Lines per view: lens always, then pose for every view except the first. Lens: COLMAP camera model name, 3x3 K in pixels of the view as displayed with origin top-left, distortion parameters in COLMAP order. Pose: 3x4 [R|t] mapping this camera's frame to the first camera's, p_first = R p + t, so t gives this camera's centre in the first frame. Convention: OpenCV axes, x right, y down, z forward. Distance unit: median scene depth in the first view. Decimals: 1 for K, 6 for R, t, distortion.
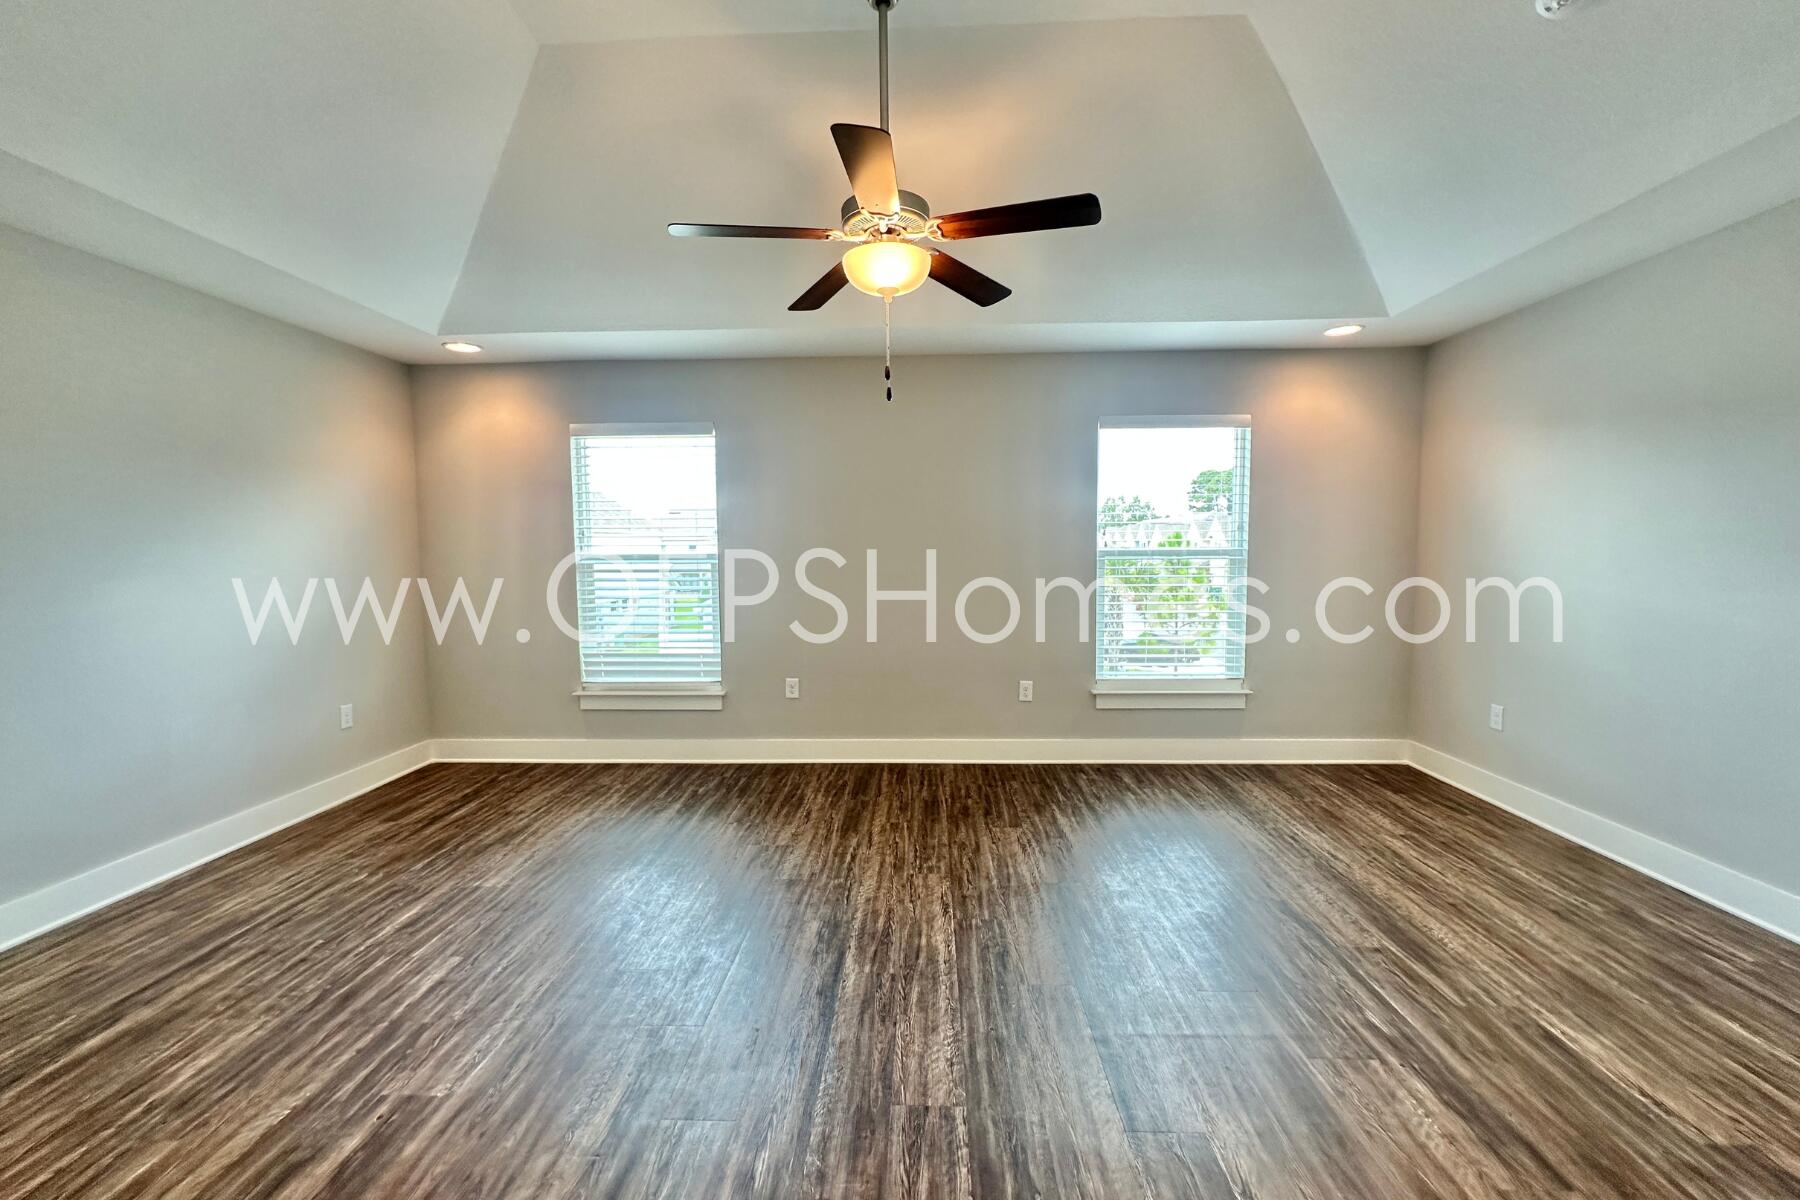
lens RADIAL K [[719.5, 0, 902.1], [0, 719.5, 587.8], [0, 0, 1]] dist [-0.003873, -0.000010]
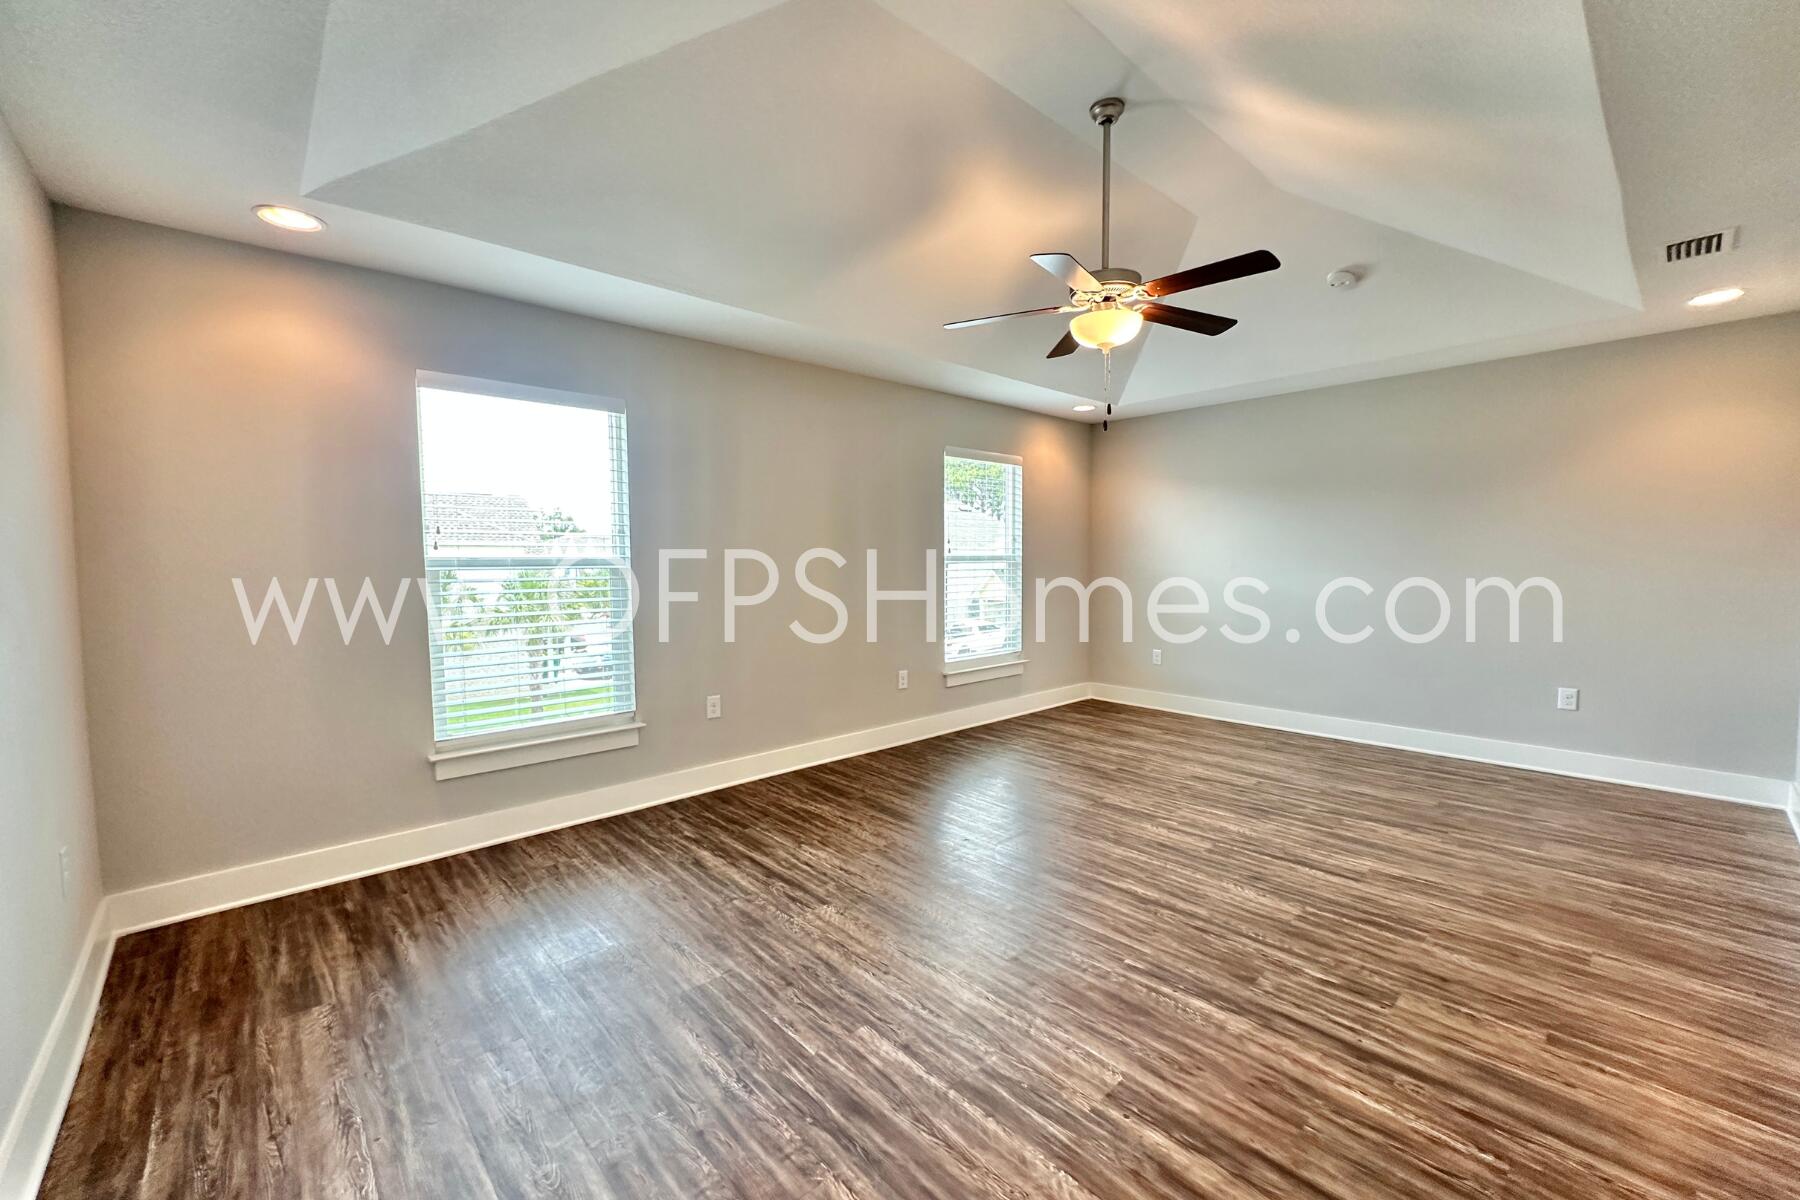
lens RADIAL K [[719.5, 0, 899.5], [0, 719.5, 587.7], [0, 0, 1]] dist [-0.003873, -0.000010]
pose [[0.714956, -0.026500, 0.698667, -0.701072], [0.040367, 0.999179, -0.003411, 0.003071], [-0.698003, 0.030642, 0.715439, 0.213424]]
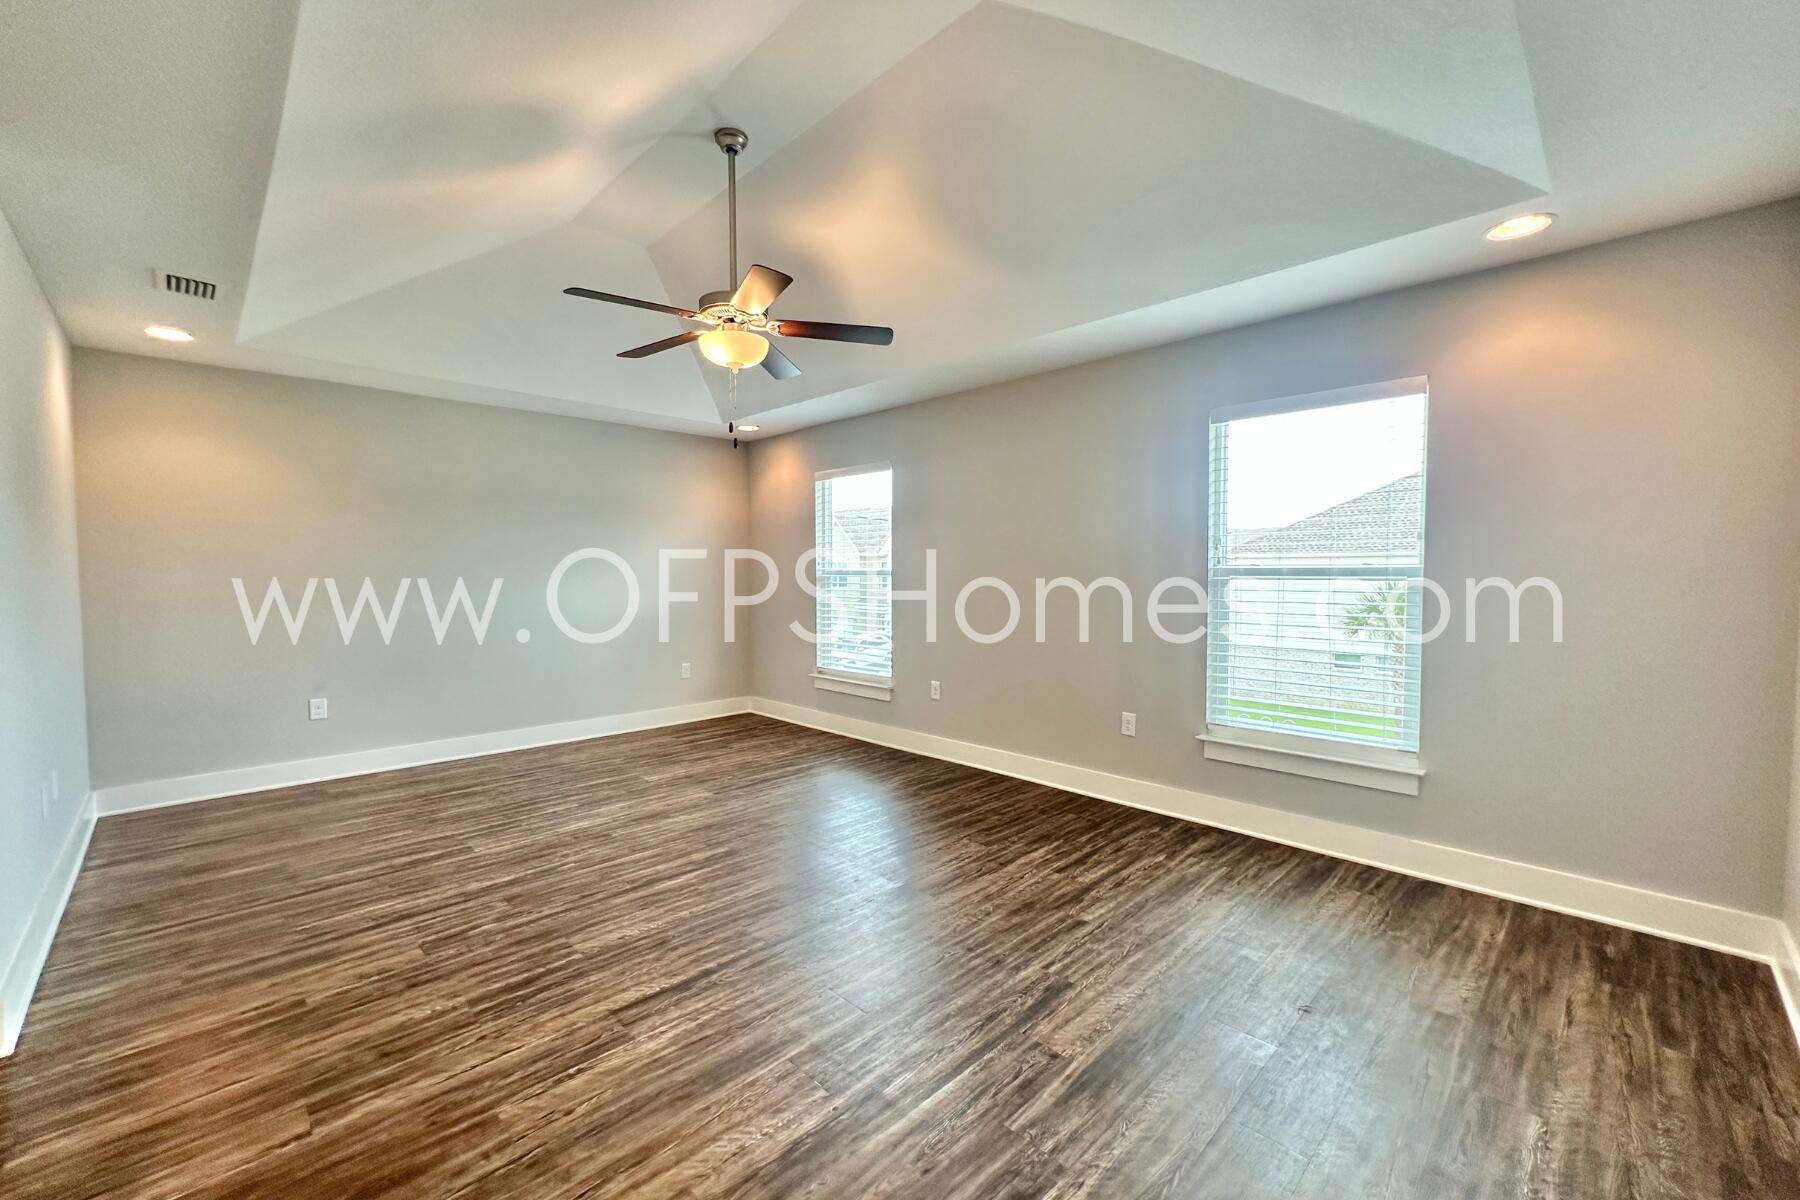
lens RADIAL K [[719.5, 0, 902.5], [0, 719.5, 595.7], [0, 0, 1]] dist [-0.003873, -0.000010]
pose [[0.729019, 0.030378, -0.683819, 0.651054], [-0.042990, 0.999074, -0.001448, -0.003850], [0.683142, 0.030453, 0.729651, 0.165923]]
